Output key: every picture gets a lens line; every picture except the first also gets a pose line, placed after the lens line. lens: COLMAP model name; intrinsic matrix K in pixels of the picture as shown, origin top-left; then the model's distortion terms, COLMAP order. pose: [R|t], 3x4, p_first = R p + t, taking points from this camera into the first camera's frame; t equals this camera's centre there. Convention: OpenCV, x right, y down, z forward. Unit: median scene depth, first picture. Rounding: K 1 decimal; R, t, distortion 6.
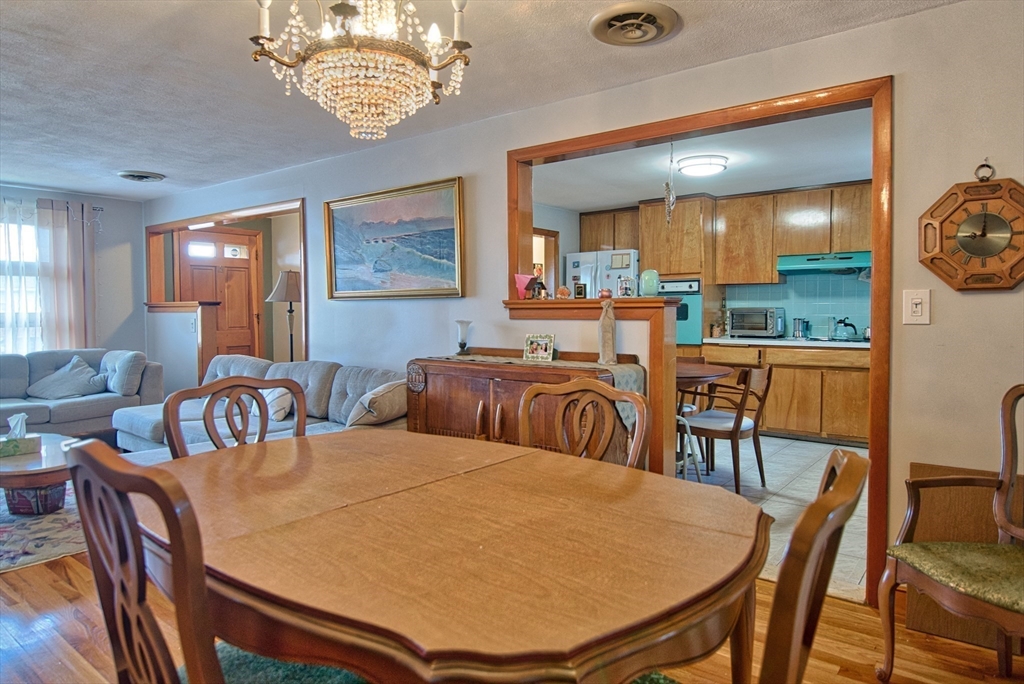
lens RADIAL K [[615.6, 0, 518.5], [0, 615.6, 329.1], [0, 0, 1]] dist [-0.004450, -0.001007]
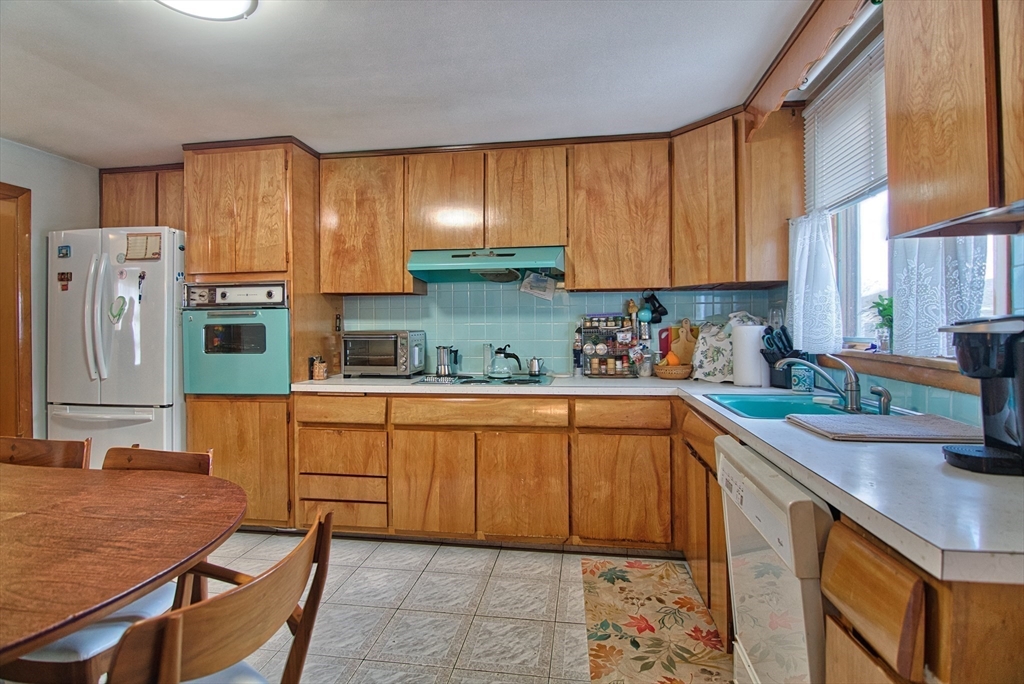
lens RADIAL K [[505.2, 0, 511.1], [0, 505.2, 328.2], [0, 0, 1]] dist [-0.003198, -0.000718]
pose [[0.866771, -0.002230, 0.498701, 0.242013], [0.019328, 0.999389, -0.029126, -0.019437], [-0.498331, 0.034884, 0.866284, 0.480163]]
